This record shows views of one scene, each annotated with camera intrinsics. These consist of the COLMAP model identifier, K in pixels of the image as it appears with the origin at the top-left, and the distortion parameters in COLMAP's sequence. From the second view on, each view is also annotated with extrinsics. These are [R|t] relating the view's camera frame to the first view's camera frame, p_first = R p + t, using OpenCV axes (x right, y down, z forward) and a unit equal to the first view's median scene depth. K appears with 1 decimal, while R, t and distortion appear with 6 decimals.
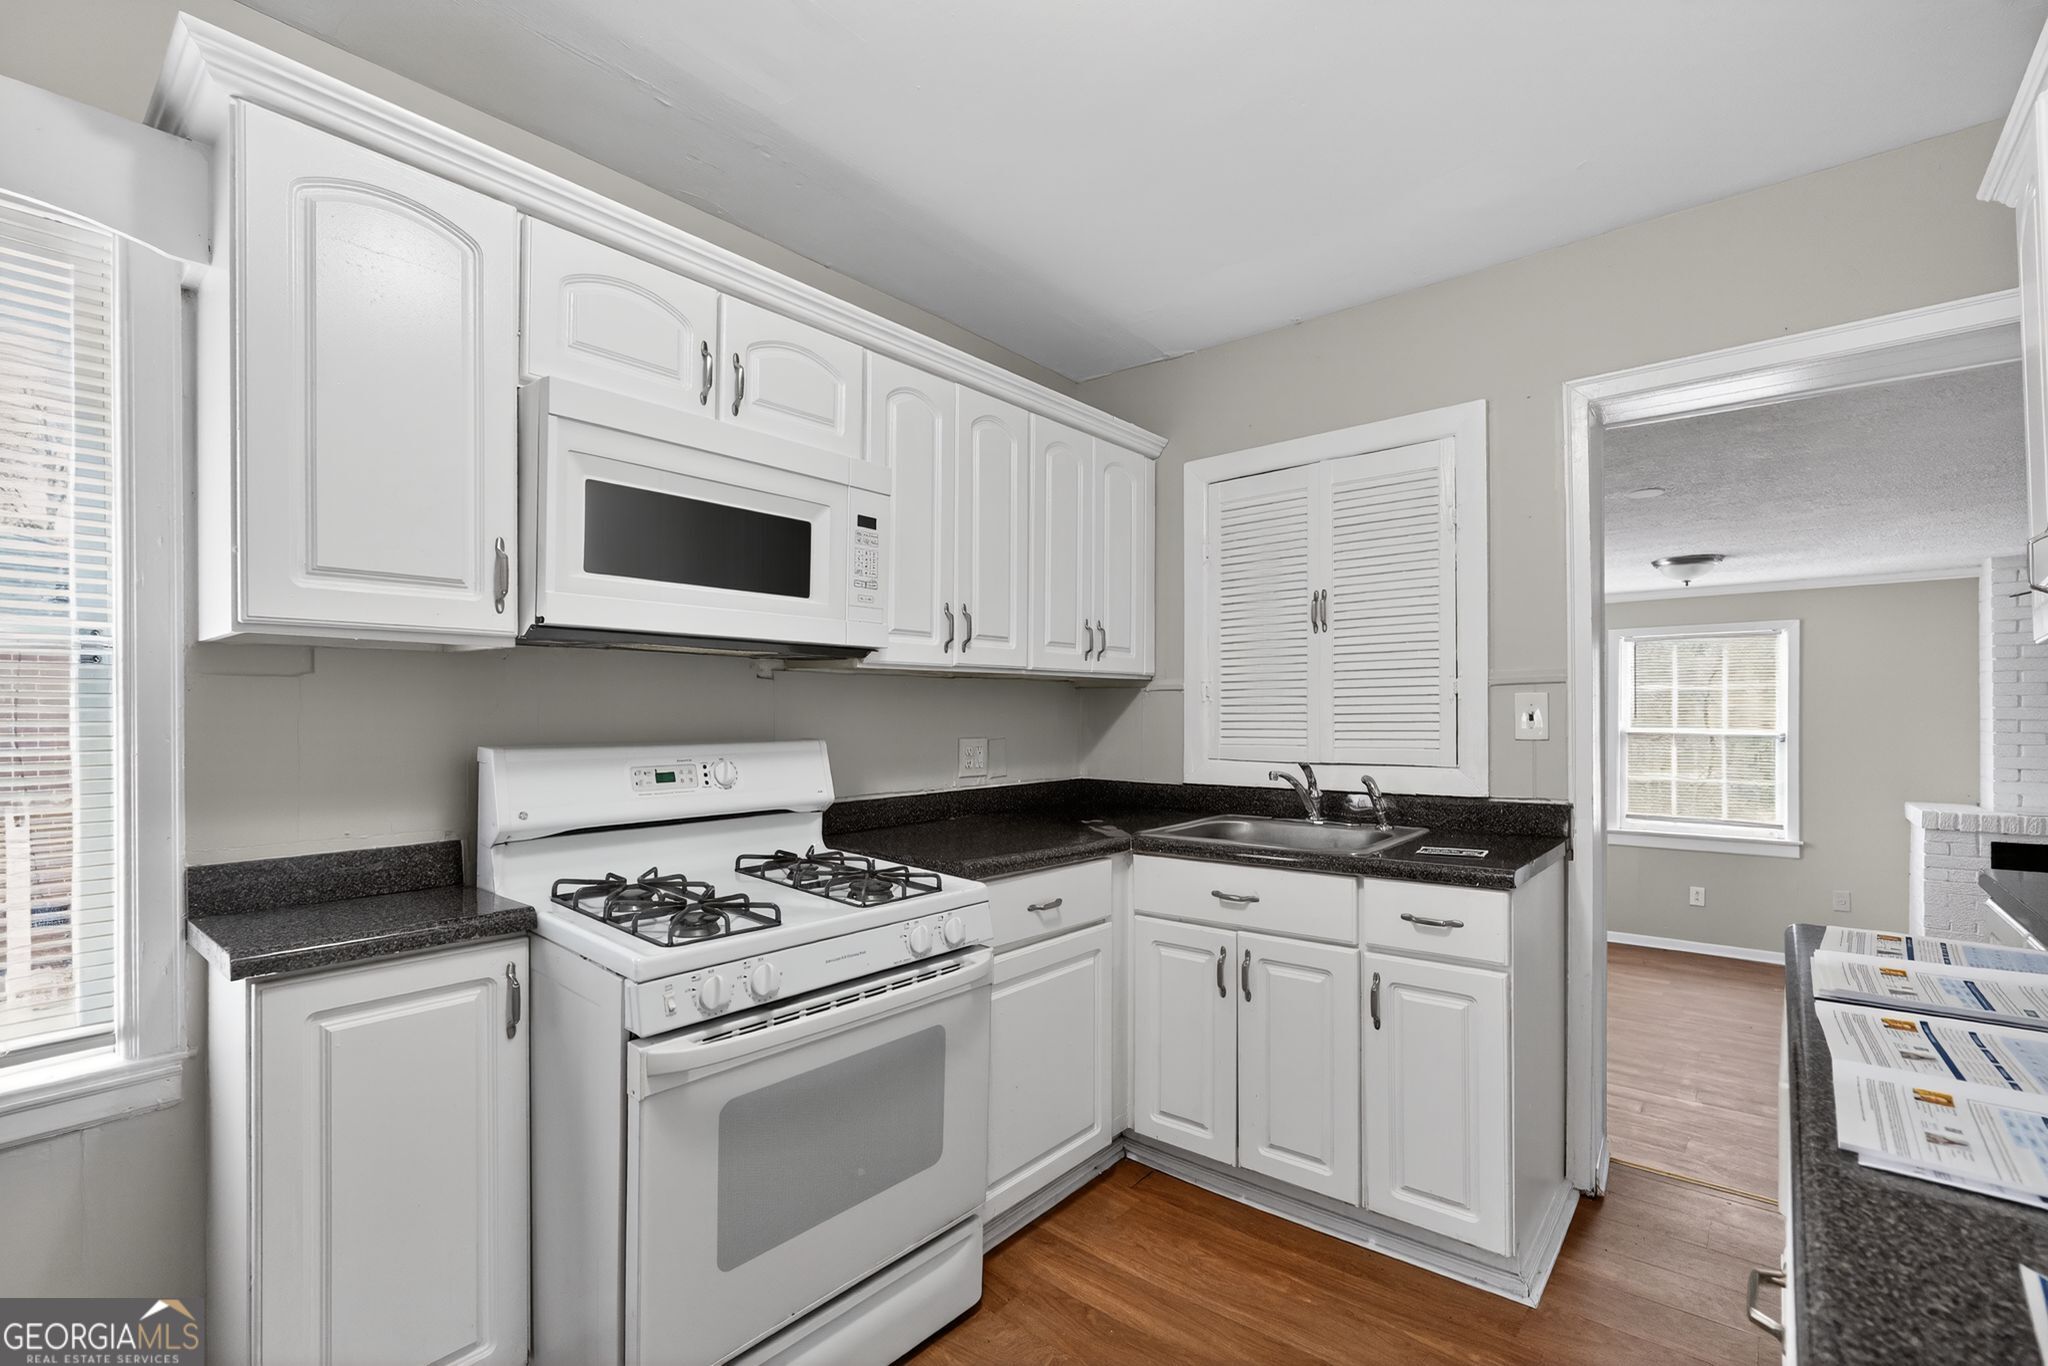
lens RADIAL K [[914.7, 0, 1033.6], [0, 914.7, 704.2], [0, 0, 1]] dist [-0.005616, -0.000012]
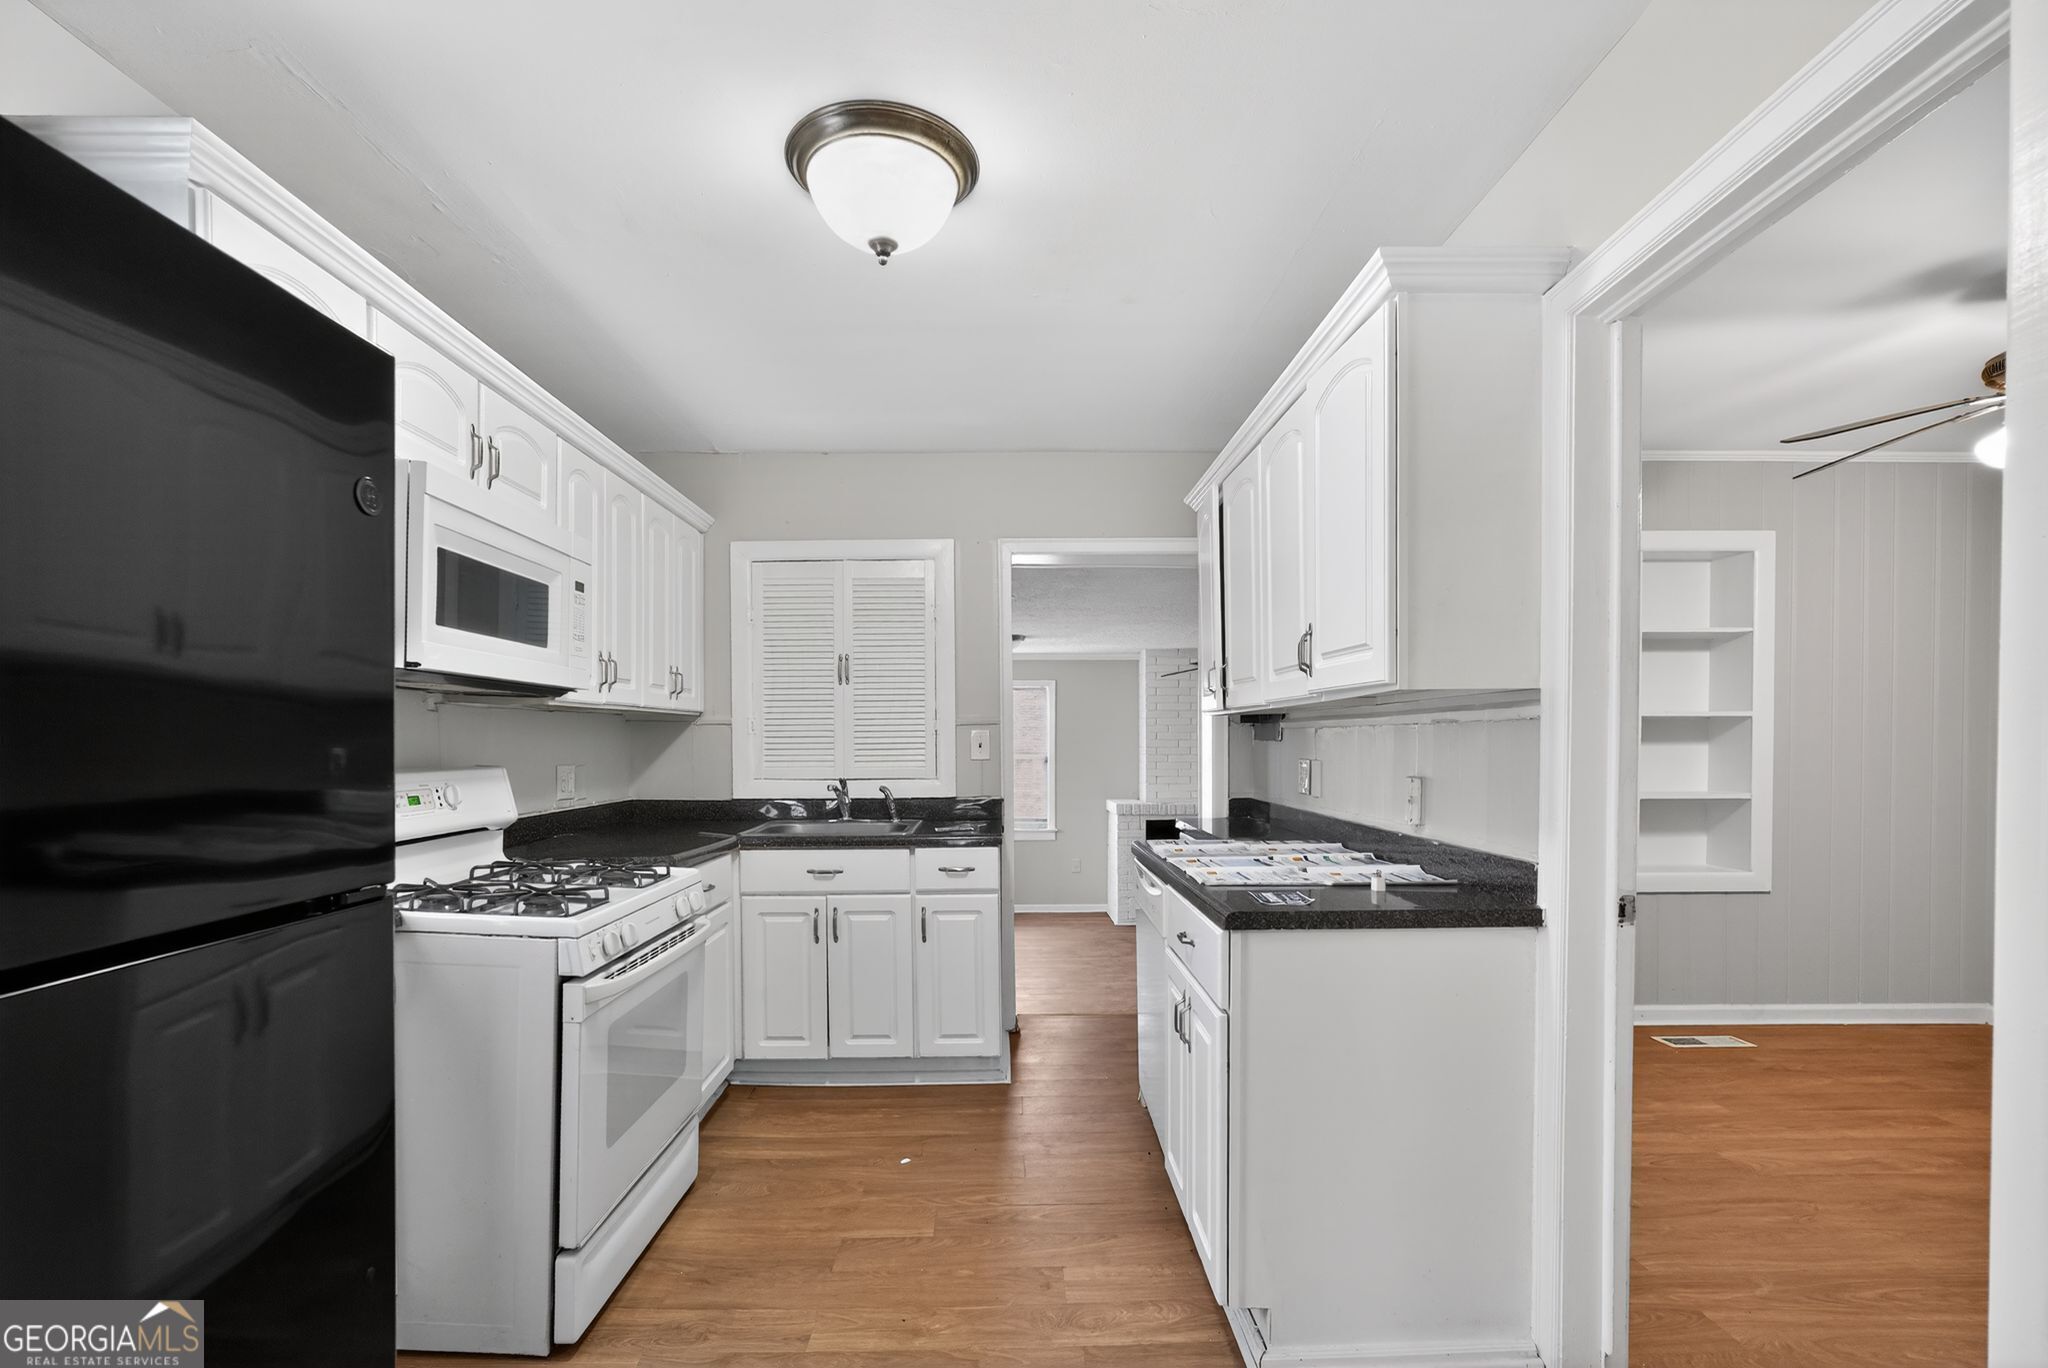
lens RADIAL K [[923.4, 0, 1020.5], [0, 923.4, 733.7], [0, 0, 1]] dist [-0.000555, 0.000736]
pose [[0.758001, 0.006511, 0.652221, -0.500415], [-0.006316, 0.999977, -0.002642, -0.002729], [-0.652223, -0.002116, 0.758024, -0.296391]]
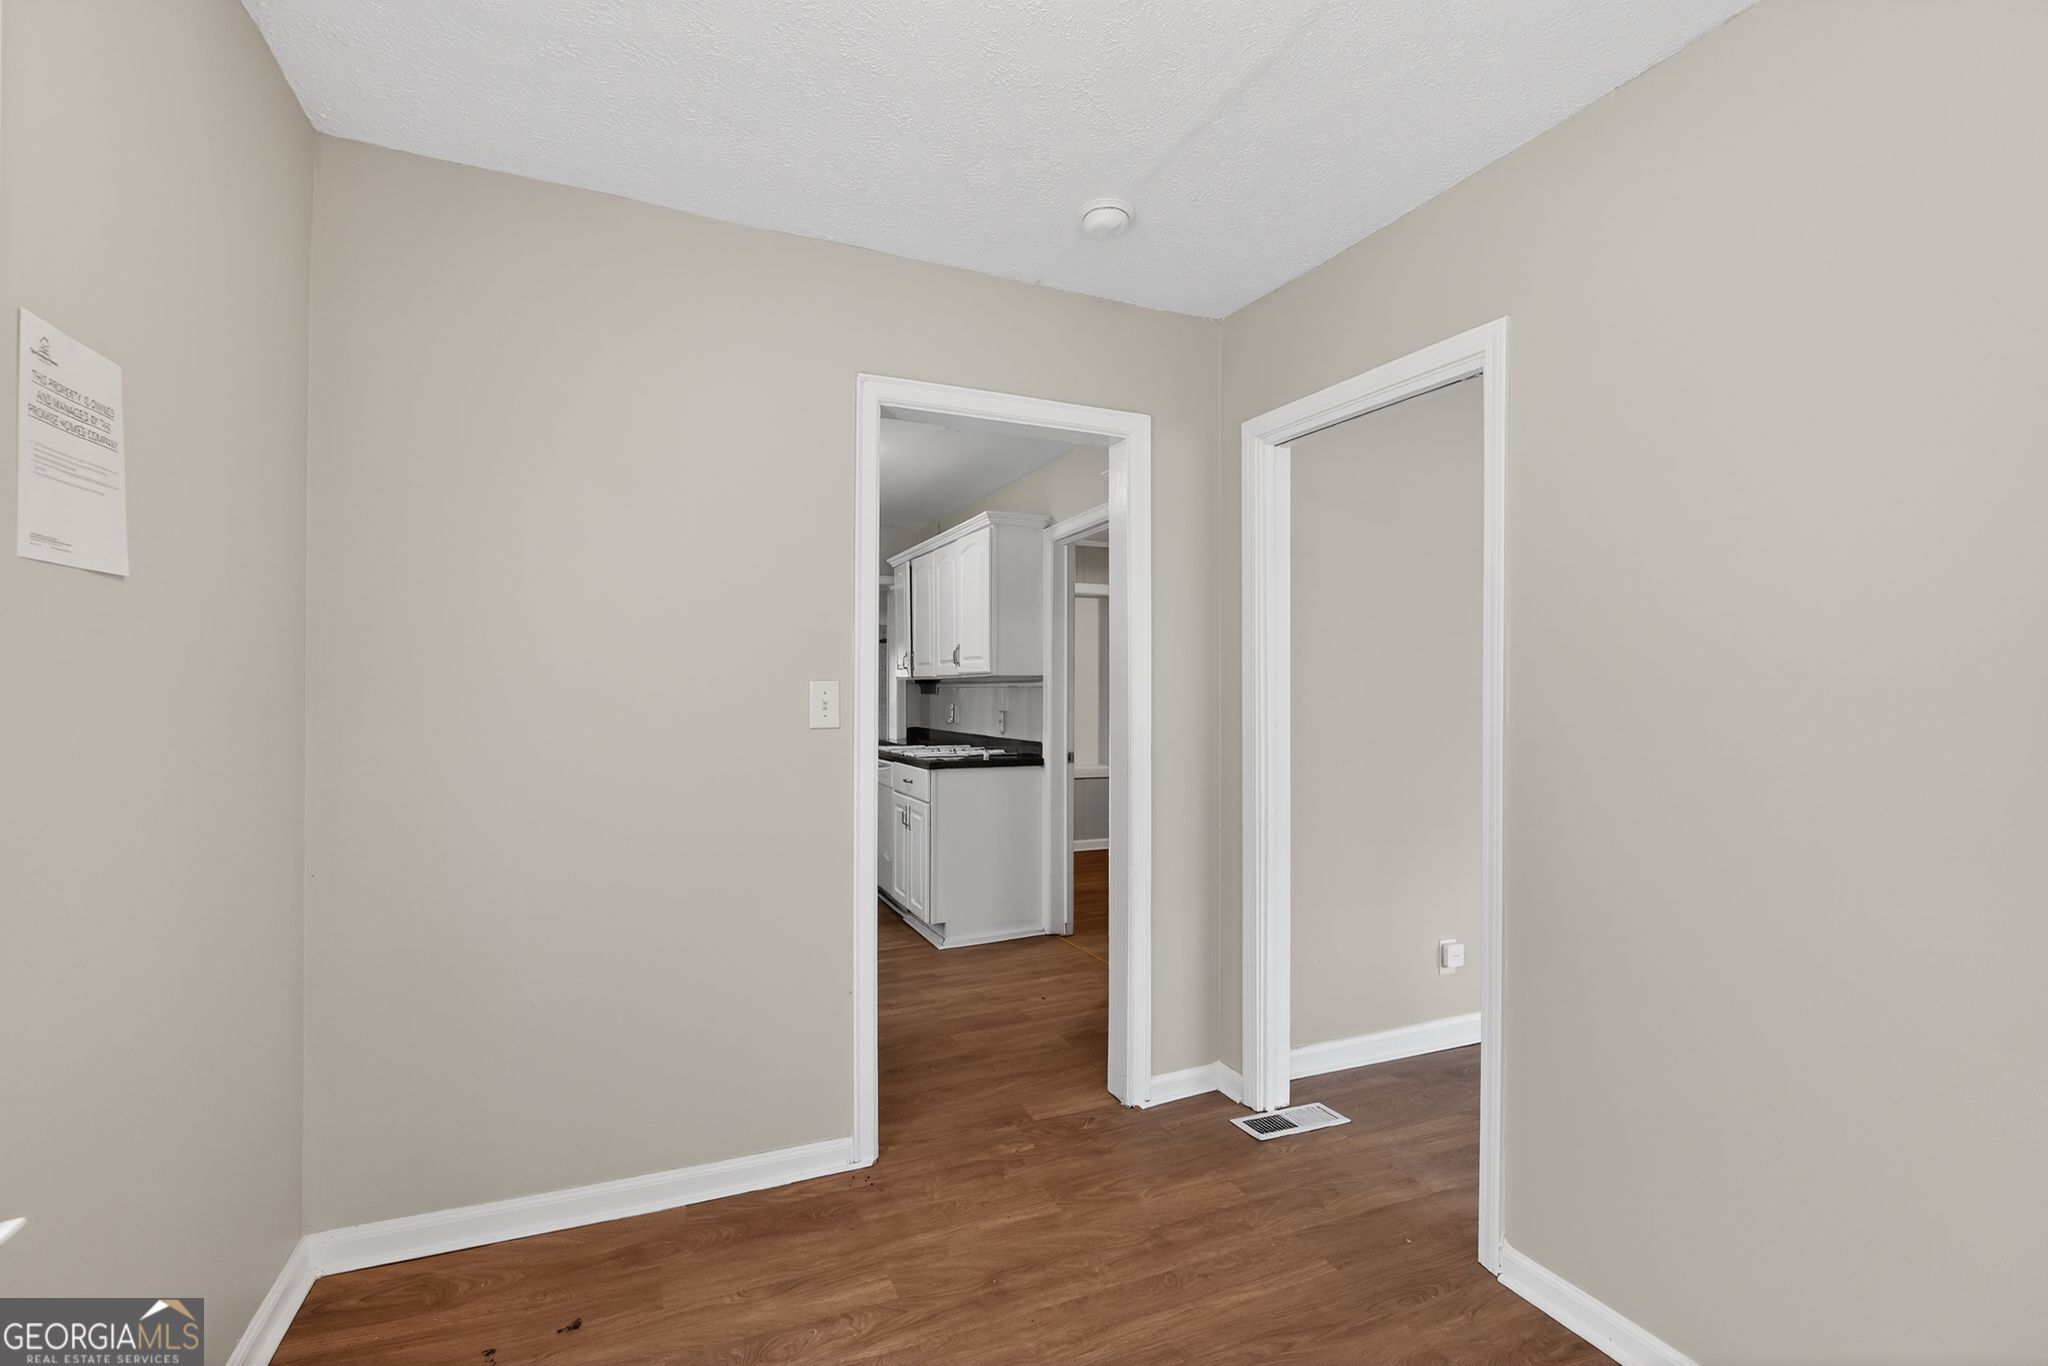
lens RADIAL K [[914.7, 0, 1033.6], [0, 914.7, 704.2], [0, 0, 1]] dist [-0.005616, -0.000012]
pose [[0.432281, -0.011725, 0.901663, -1.692916], [-0.008734, 0.999814, 0.017188, -0.019032], [-0.901697, -0.015305, 0.432098, -0.956651]]
